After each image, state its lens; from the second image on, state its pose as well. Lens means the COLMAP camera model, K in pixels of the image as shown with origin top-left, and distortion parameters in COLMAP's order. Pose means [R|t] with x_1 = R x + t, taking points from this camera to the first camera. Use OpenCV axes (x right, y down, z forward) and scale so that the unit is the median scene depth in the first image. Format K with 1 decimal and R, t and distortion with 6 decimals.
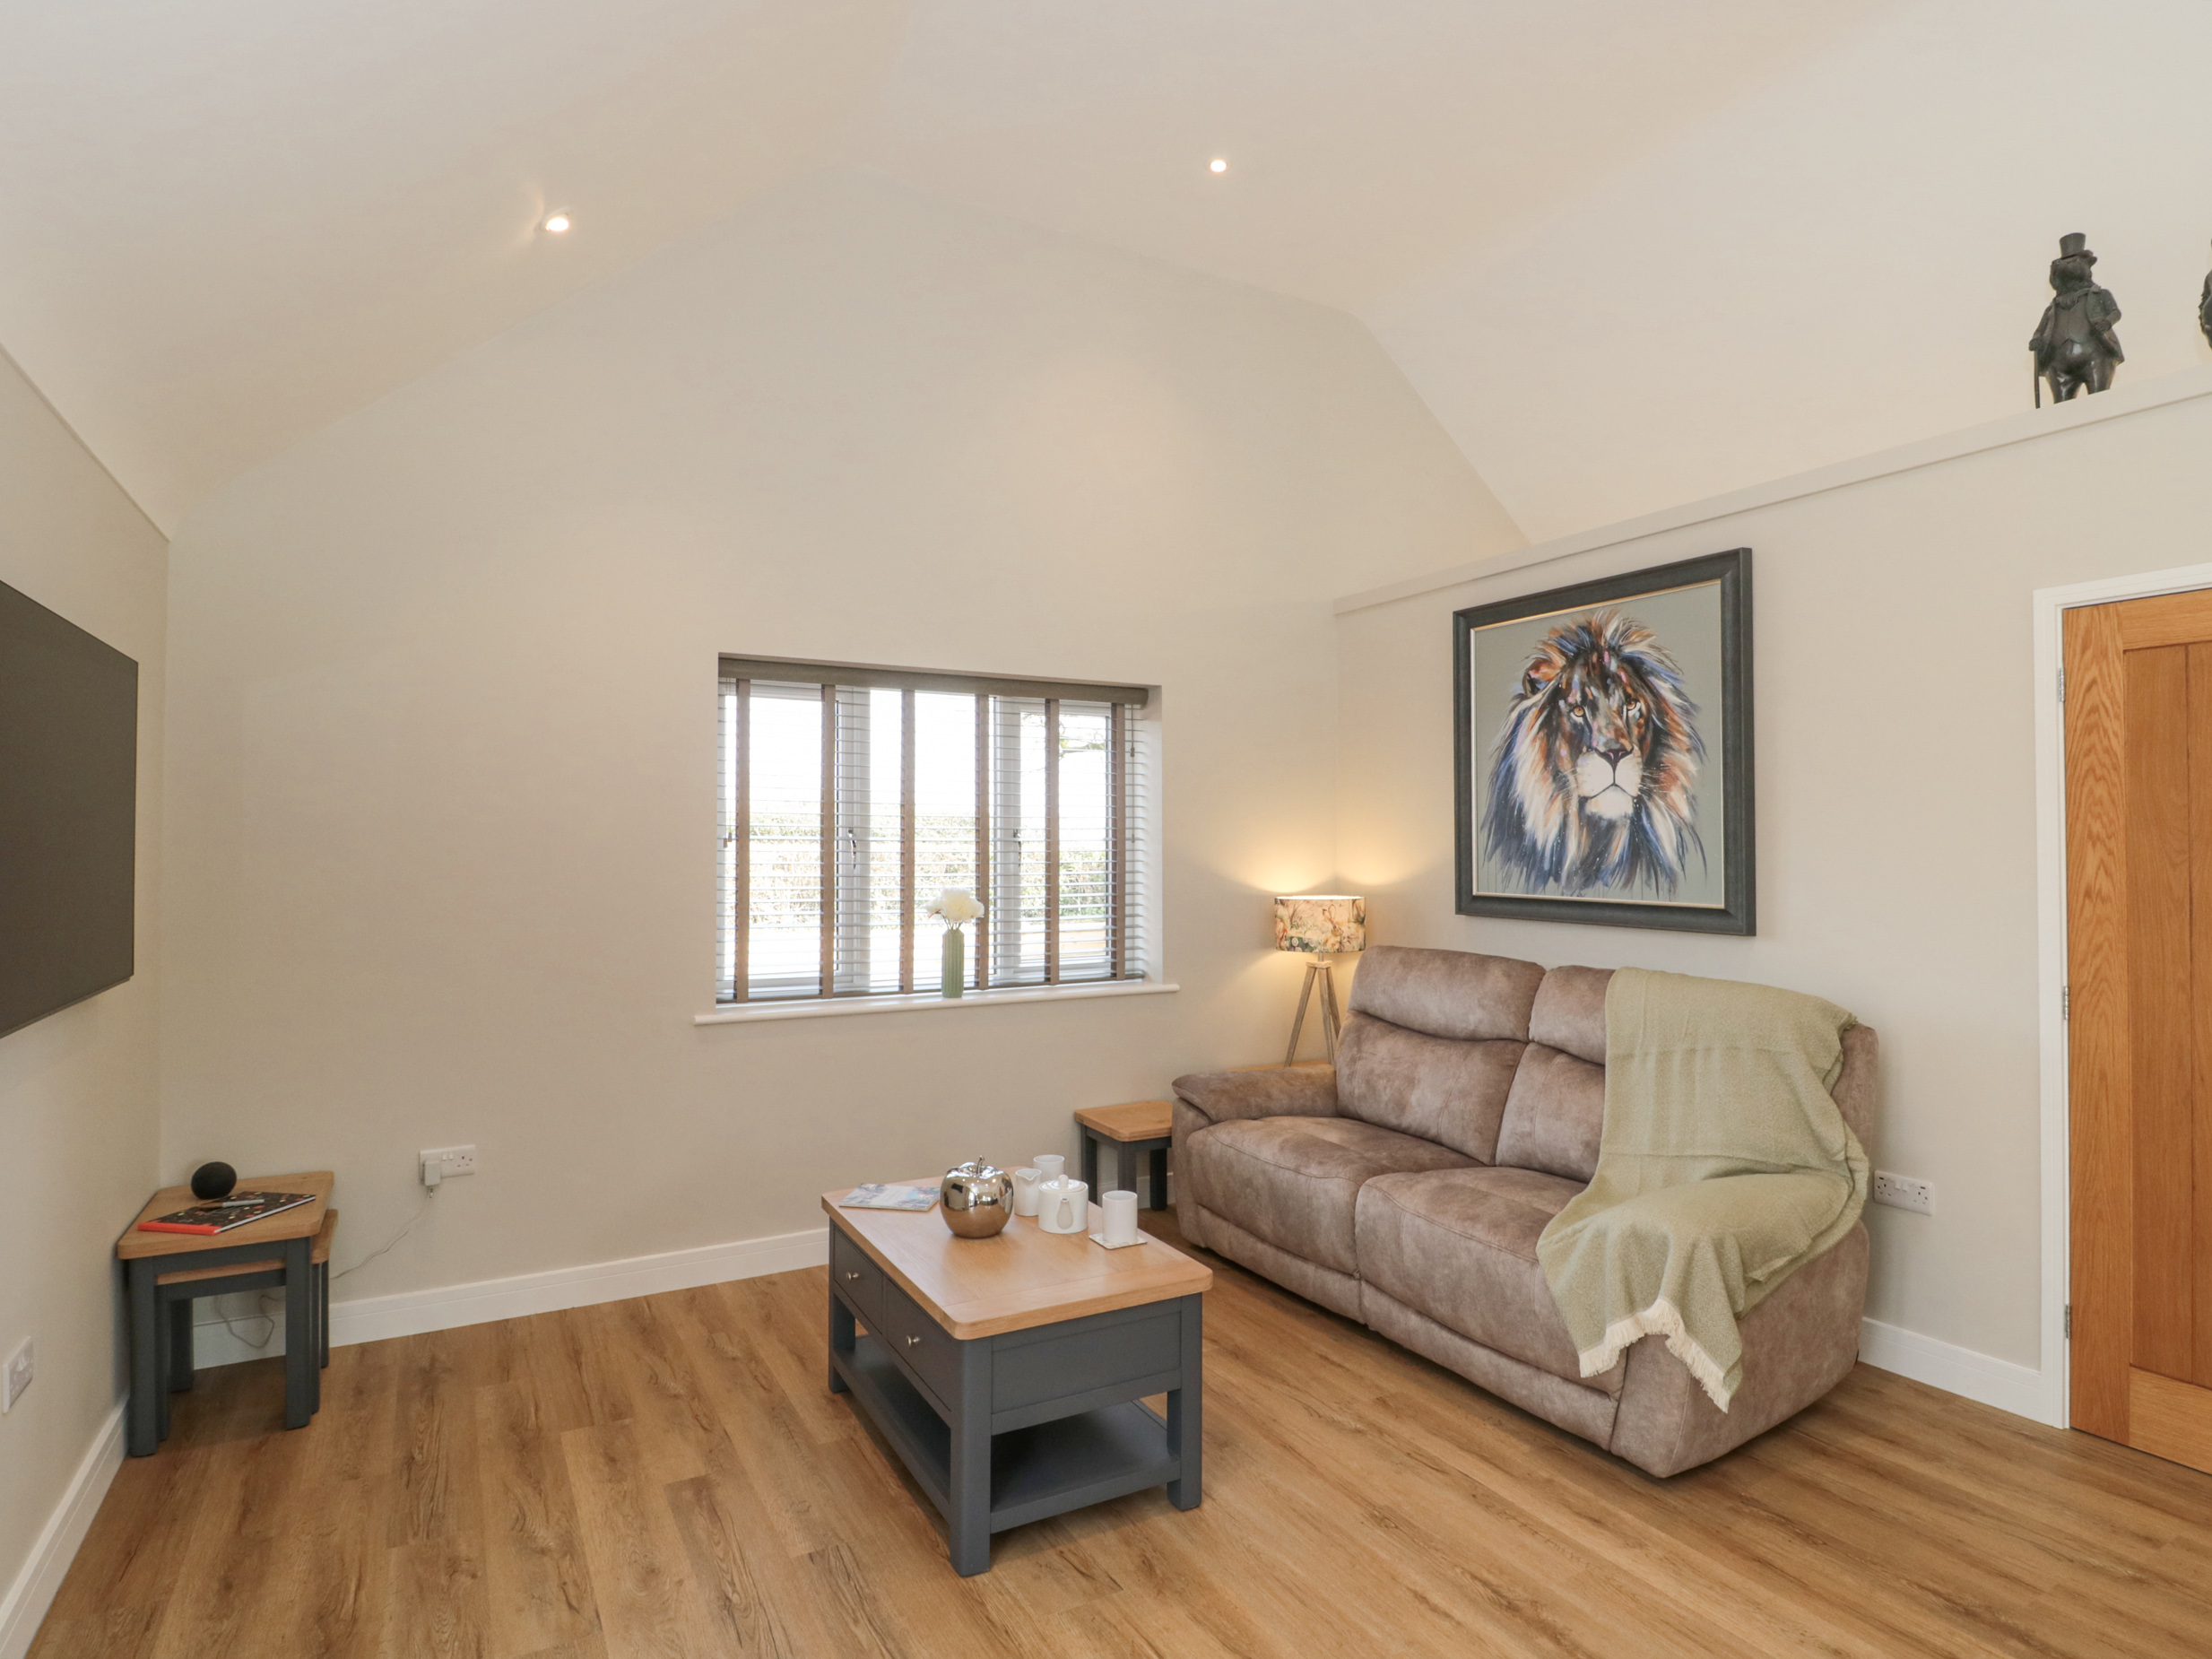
lens RADIAL K [[1205.6, 0, 1106.0], [0, 1205.6, 829.5], [0, 0, 1]] dist [0.000787, -0.012267]
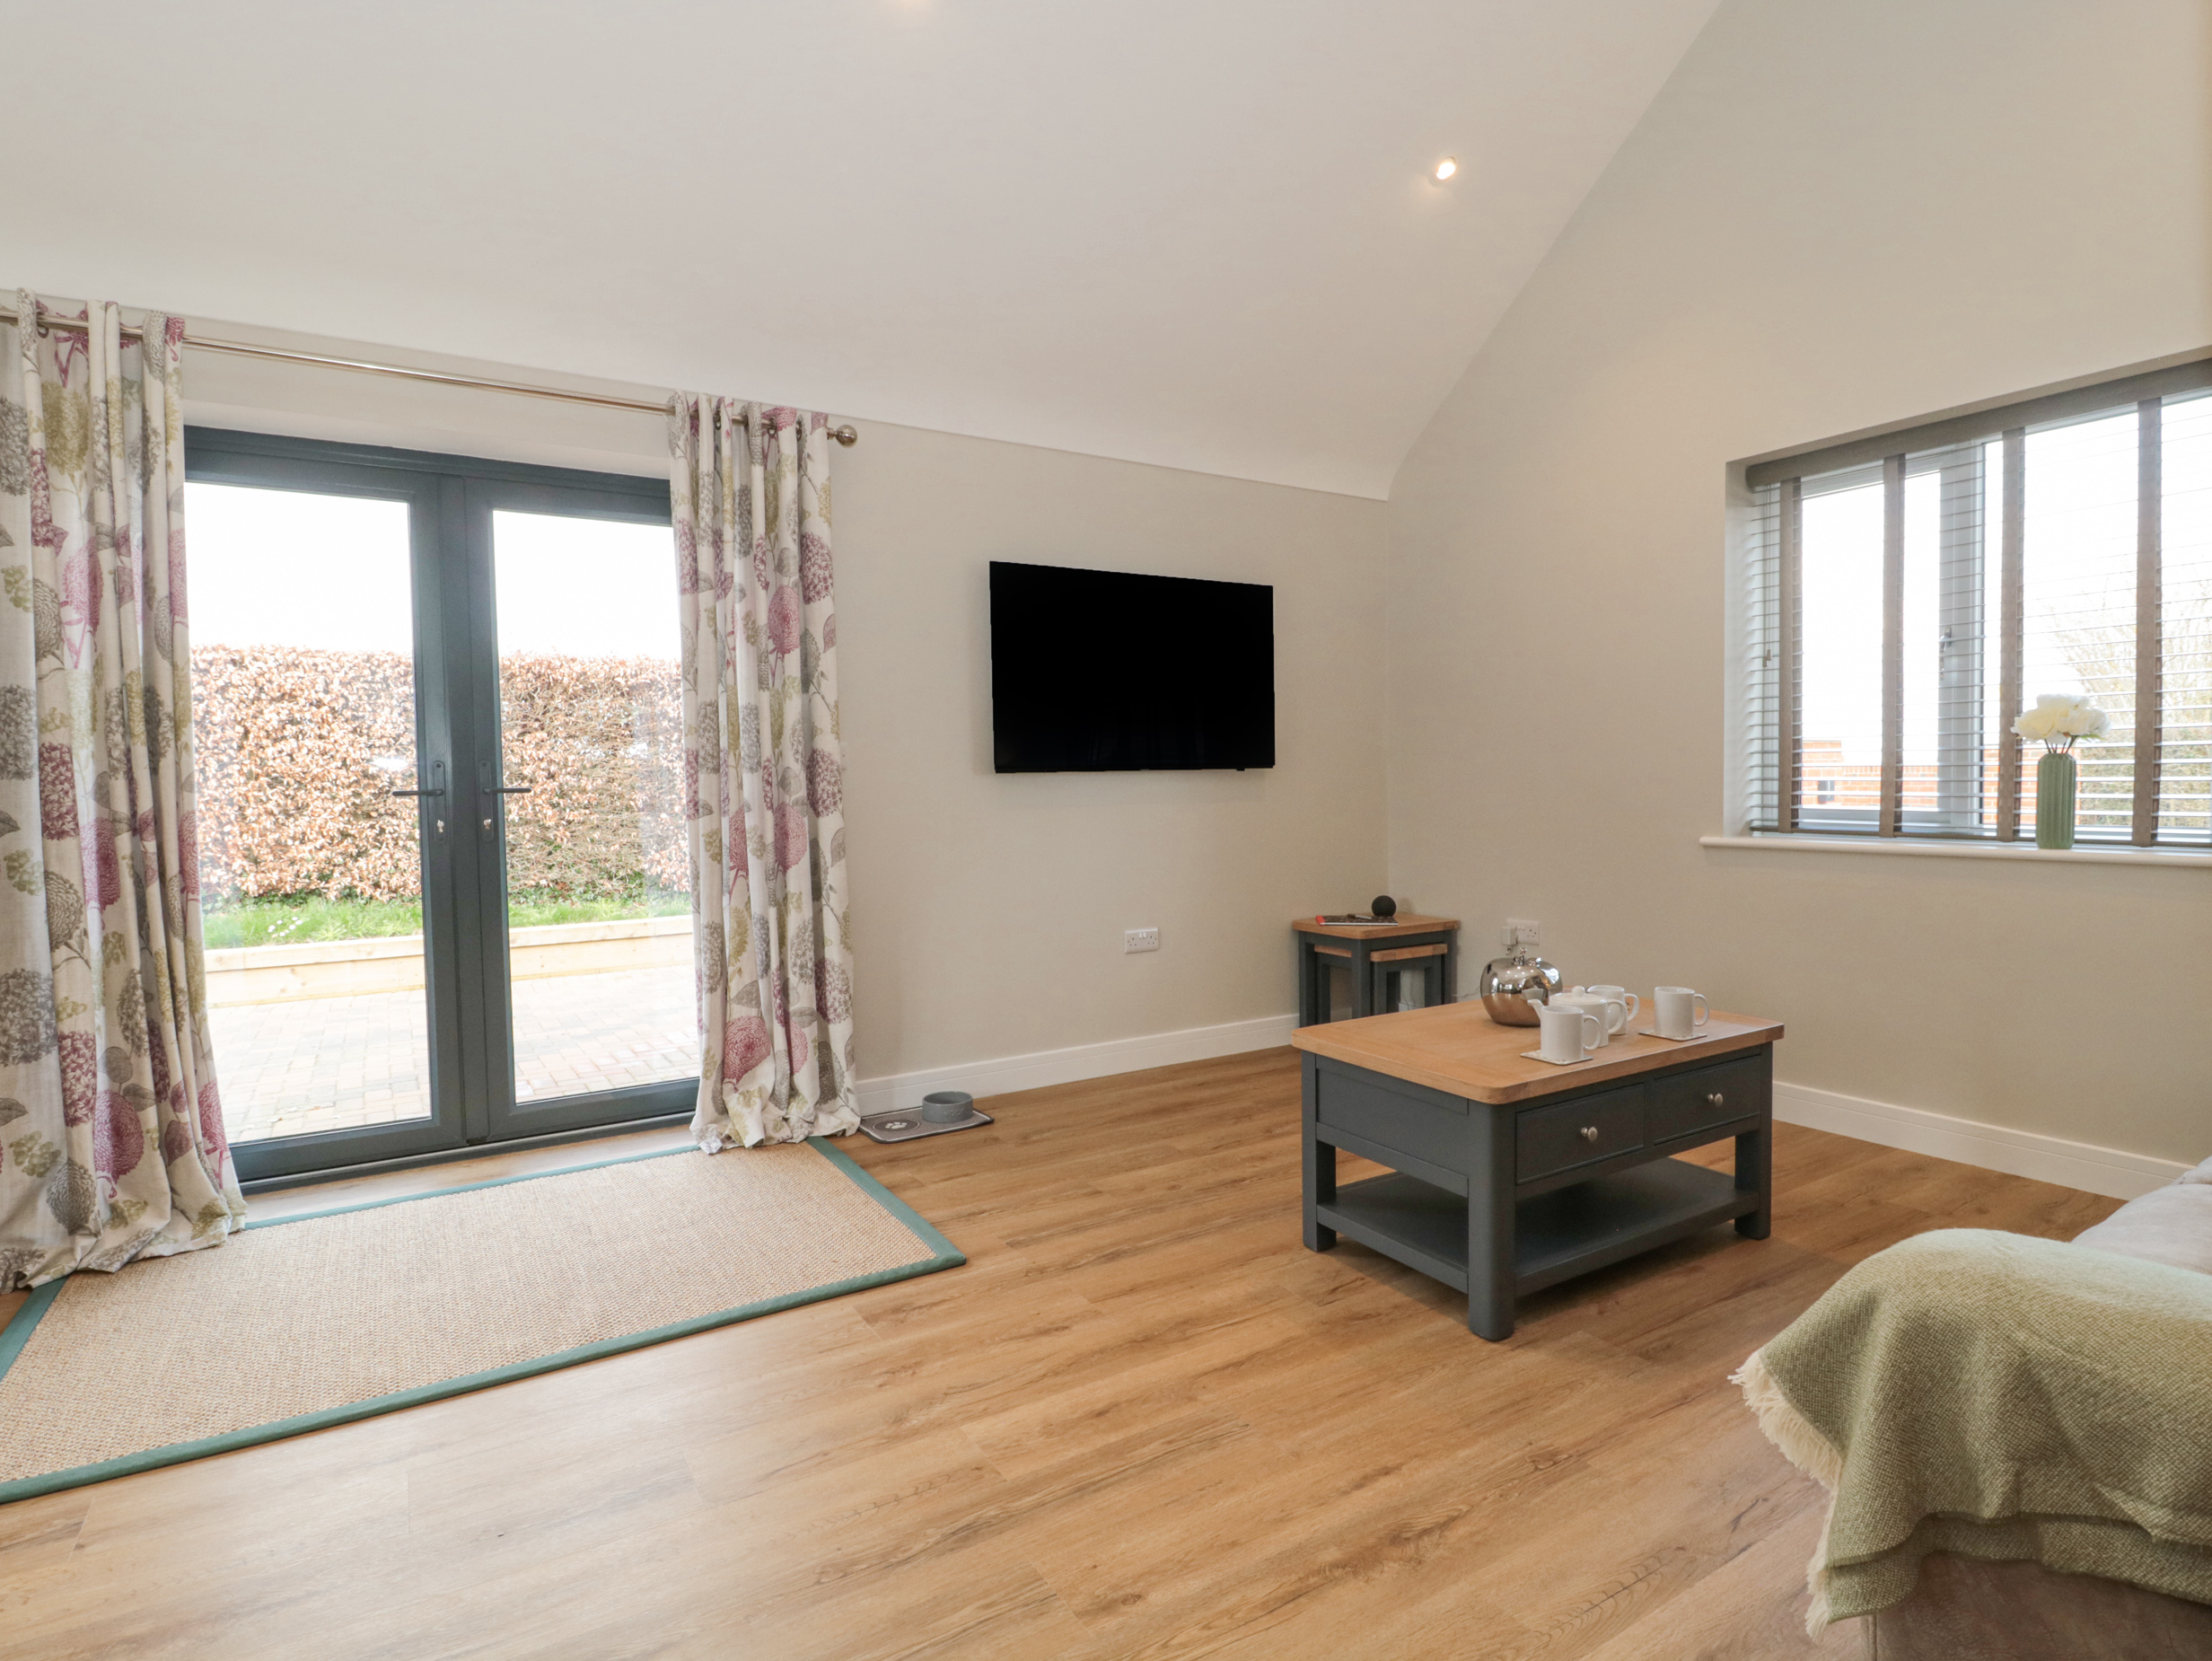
lens RADIAL K [[1157.7, 0, 1099.5], [0, 1157.7, 828.4], [0, 0, 1]] dist [0.000597, -0.013379]
pose [[0.042275, 0.043120, -0.998175, 0.916955], [0.028703, 0.998603, 0.044354, 0.138428], [0.998694, -0.030526, 0.040978, 0.697763]]
